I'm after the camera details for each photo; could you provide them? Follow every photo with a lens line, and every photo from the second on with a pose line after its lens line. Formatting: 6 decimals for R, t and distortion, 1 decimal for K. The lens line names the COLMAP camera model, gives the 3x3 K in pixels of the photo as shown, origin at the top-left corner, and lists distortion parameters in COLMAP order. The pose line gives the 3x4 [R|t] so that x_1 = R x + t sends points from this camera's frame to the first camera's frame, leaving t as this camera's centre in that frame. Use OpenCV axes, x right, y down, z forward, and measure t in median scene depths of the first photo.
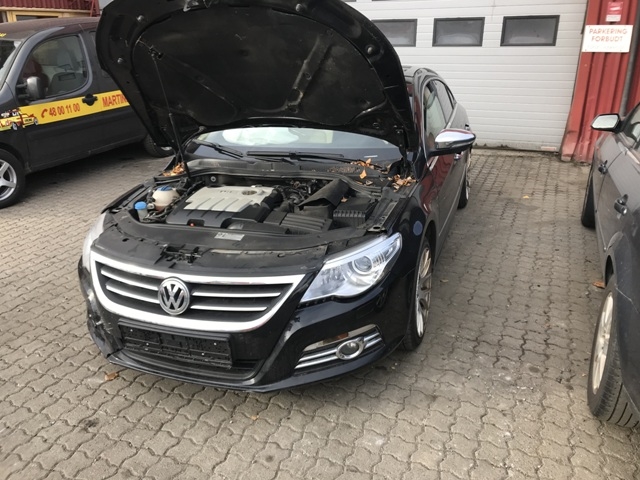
lens RADIAL K [[553.1, 0, 320.0], [0, 553.1, 240.0], [0, 0, 1]] dist [-0.001449, -0.002265]
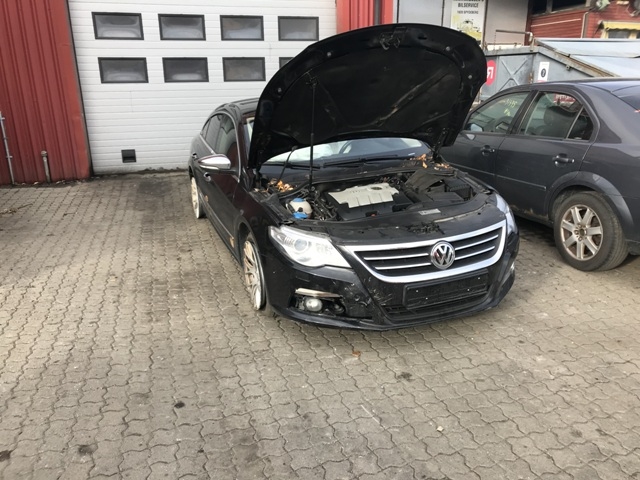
lens RADIAL K [[531.8, 0, 320.0], [0, 531.8, 240.0], [0, 0, 1]] dist [0.006495, 0.000537]
pose [[0.769881, -0.200352, 0.605923, -1.062067], [0.231482, 0.972452, 0.027428, -0.033850], [-0.594727, 0.119145, 0.795050, 0.108234]]
